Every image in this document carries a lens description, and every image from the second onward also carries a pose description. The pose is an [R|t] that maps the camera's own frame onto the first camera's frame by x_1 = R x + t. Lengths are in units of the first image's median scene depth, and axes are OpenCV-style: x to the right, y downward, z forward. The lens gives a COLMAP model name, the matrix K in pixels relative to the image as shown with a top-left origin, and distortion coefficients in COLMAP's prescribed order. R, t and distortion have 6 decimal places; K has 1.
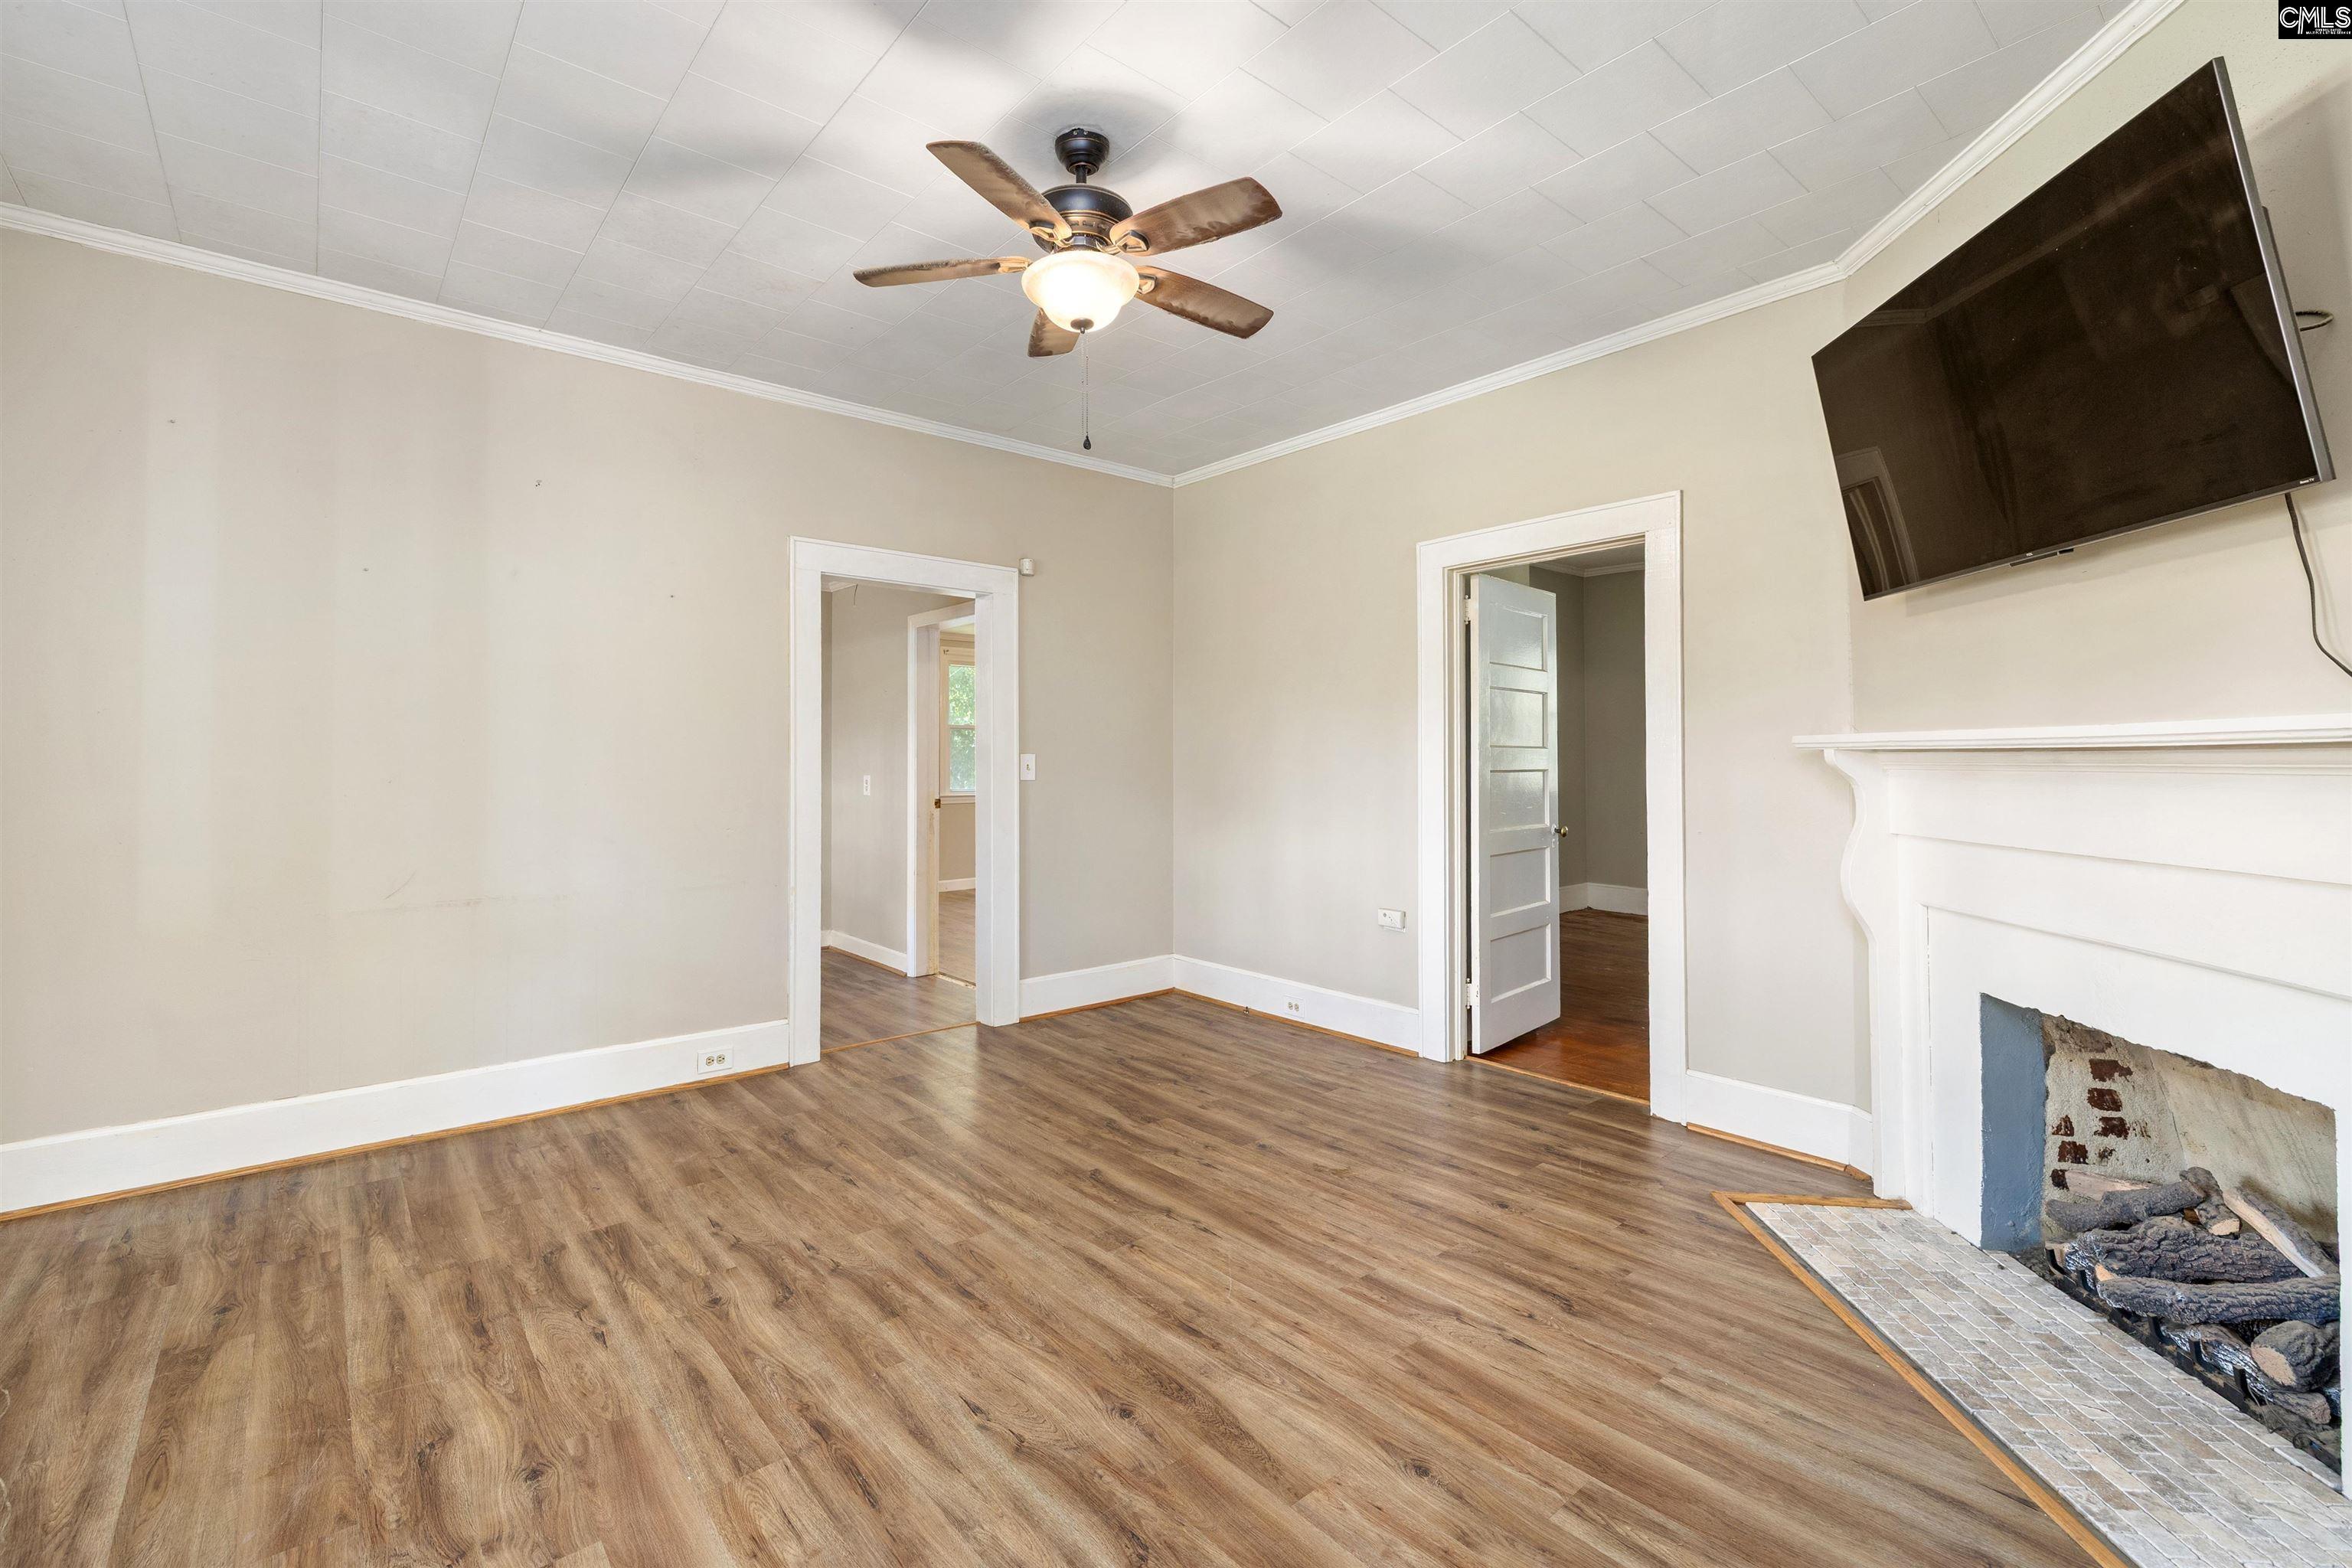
lens RADIAL K [[1028.2, 0, 1168.9], [0, 1028.2, 767.6], [0, 0, 1]] dist [-0.001694, -0.001196]
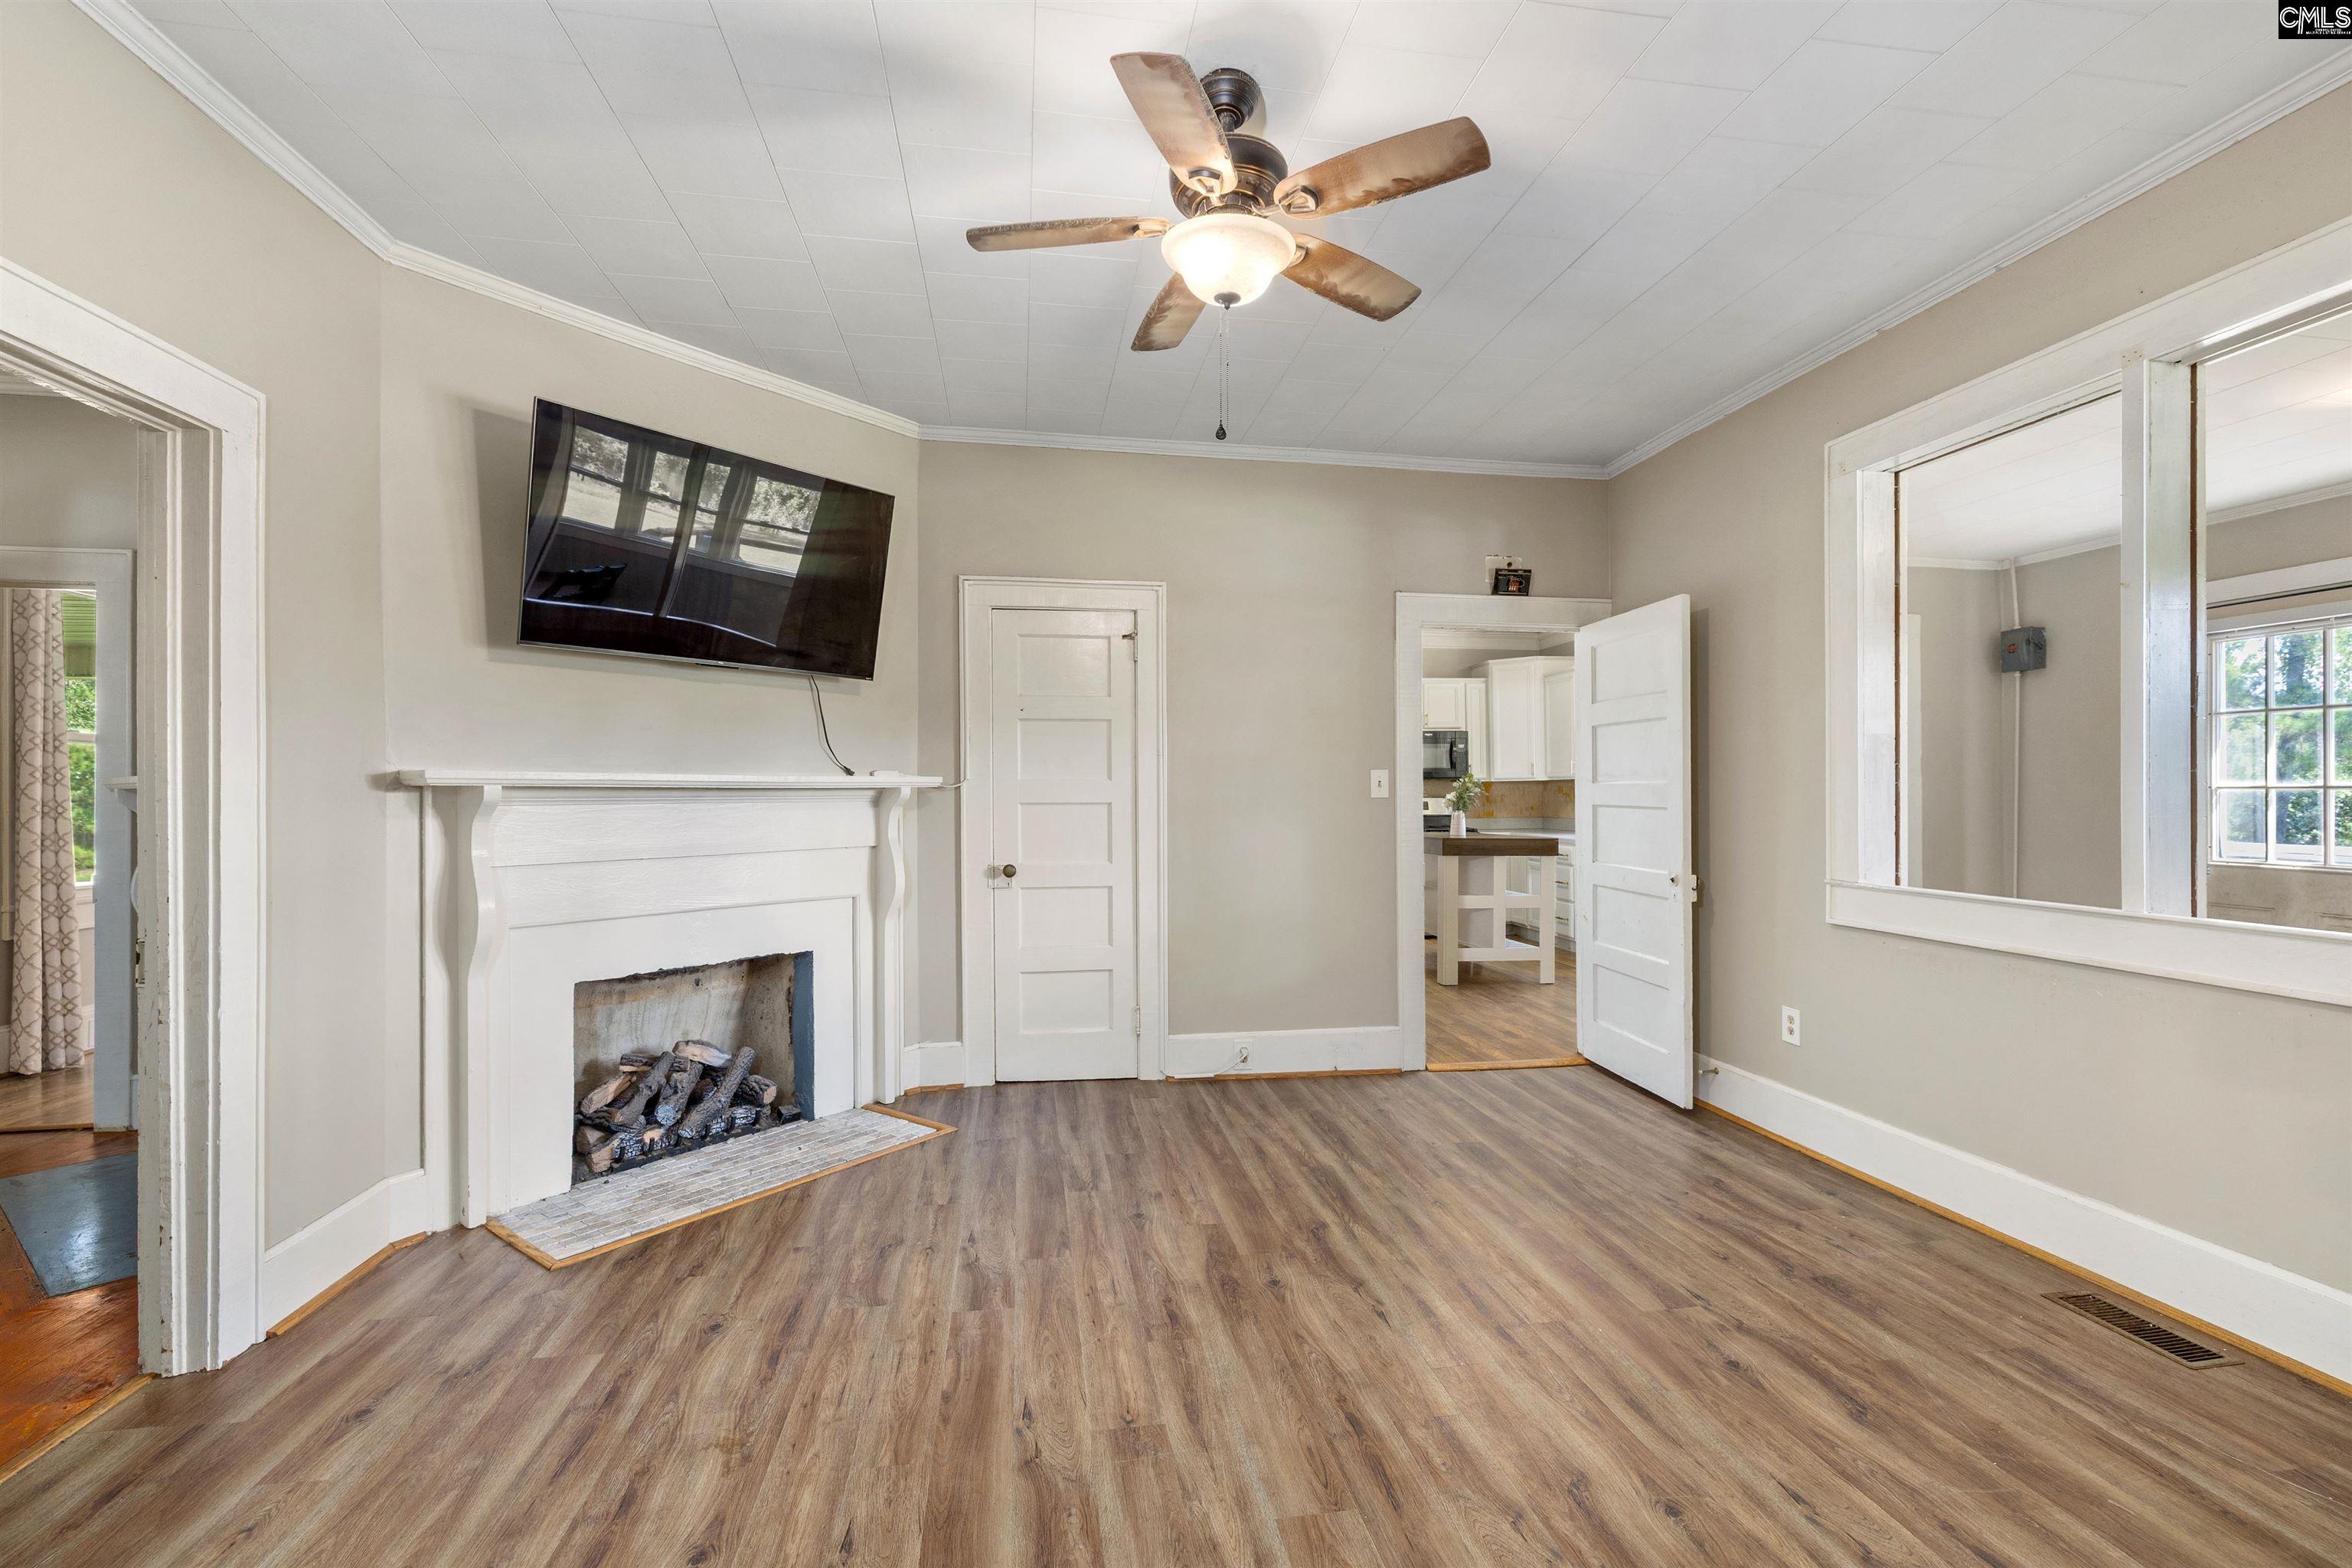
lens RADIAL K [[1028.2, 0, 1178.9], [0, 1028.2, 789.6], [0, 0, 1]] dist [-0.001694, -0.001196]
pose [[-0.854079, 0.004751, 0.520121, -0.568126], [0.007772, 0.999963, 0.003627, -0.016866], [-0.520085, 0.007140, -0.854085, 1.972106]]
